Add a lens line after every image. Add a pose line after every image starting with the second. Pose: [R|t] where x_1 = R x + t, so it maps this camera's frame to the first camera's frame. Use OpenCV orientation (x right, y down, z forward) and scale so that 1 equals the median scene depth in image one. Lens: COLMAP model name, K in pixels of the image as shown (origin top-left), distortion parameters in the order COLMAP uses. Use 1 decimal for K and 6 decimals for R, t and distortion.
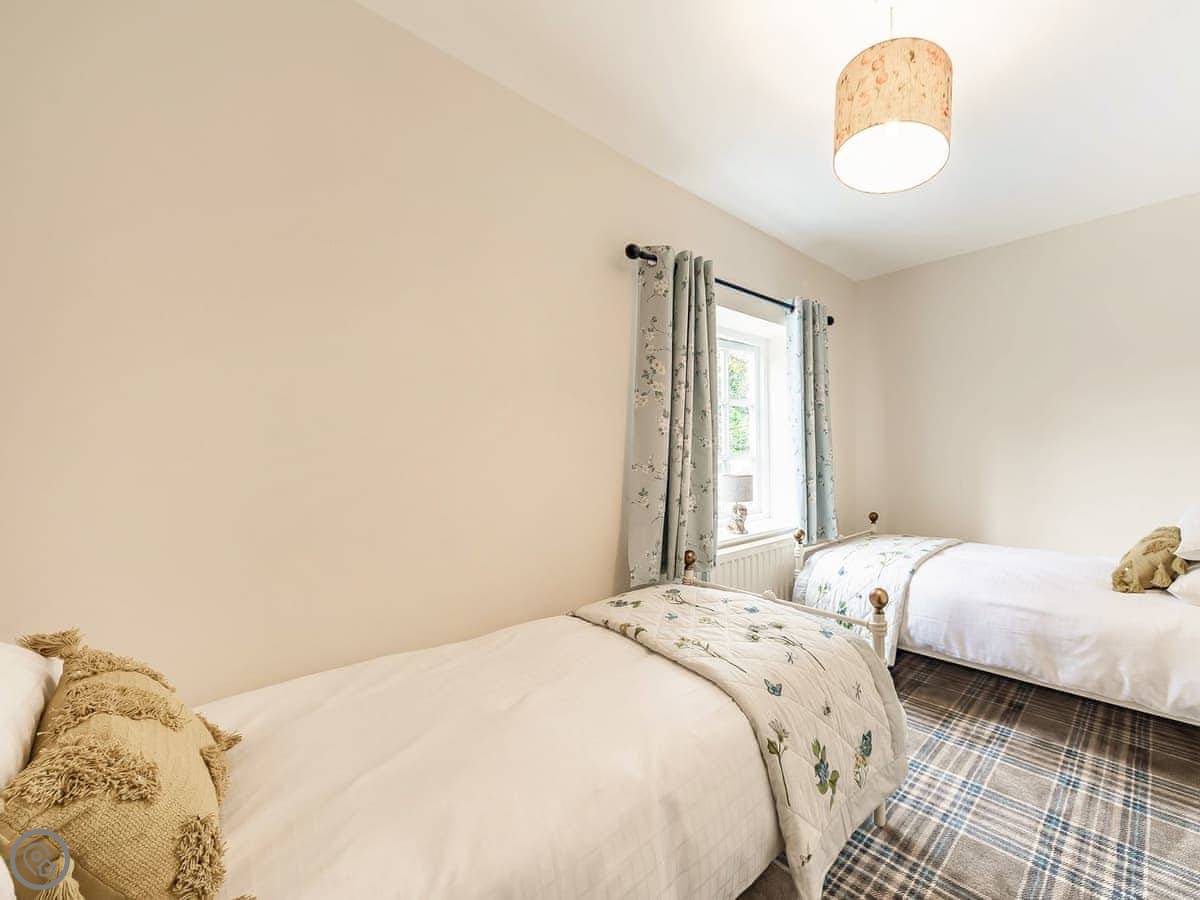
lens RADIAL K [[507.0, 0, 599.6], [0, 507.0, 447.2], [0, 0, 1]] dist [-0.004807, -0.000166]
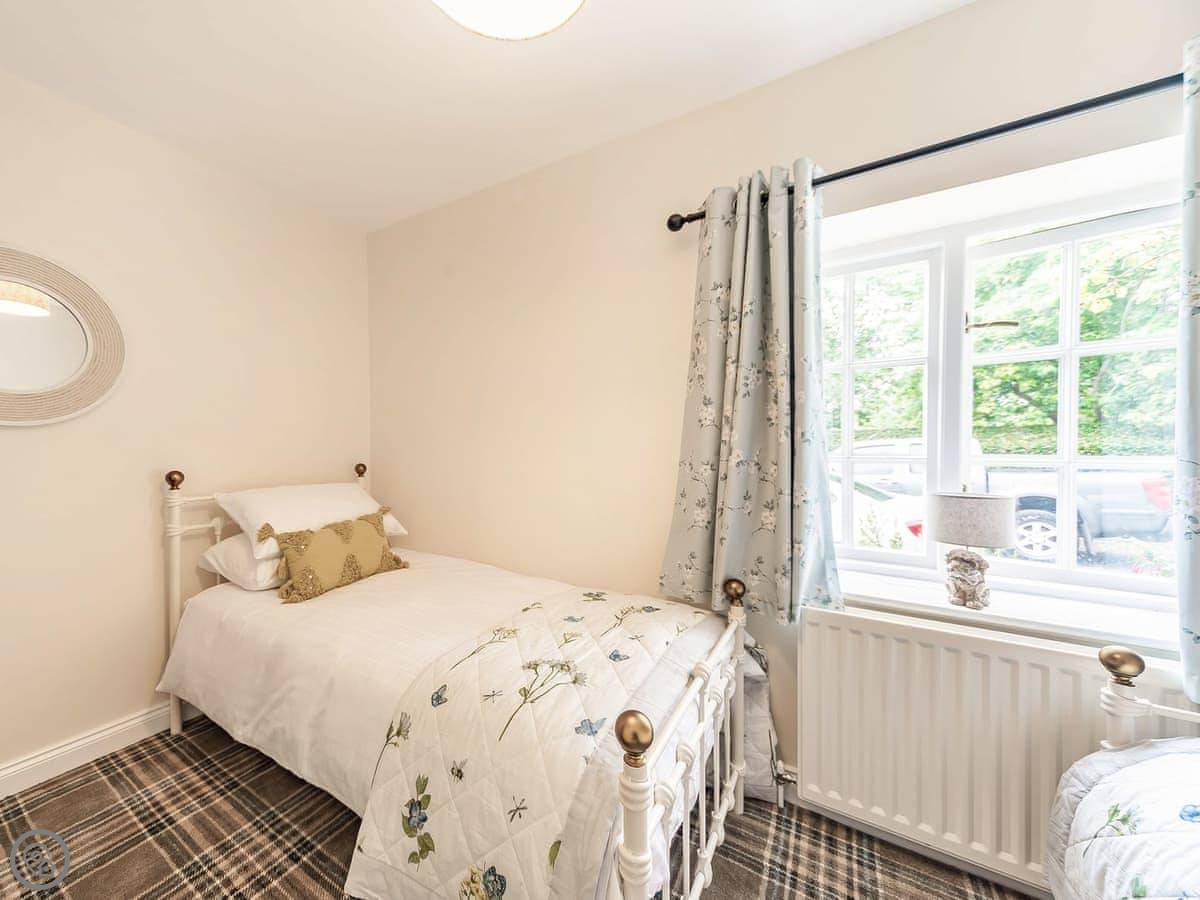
lens RADIAL K [[415.1, 0, 598.4], [0, 415.1, 449.3], [0, 0, 1]] dist [0.001838, 0.000085]
pose [[0.340135, 0.011706, -0.940304, 0.701264], [-0.008325, 0.999921, 0.009437, 0.007246], [0.940340, 0.004618, 0.340206, 0.615973]]
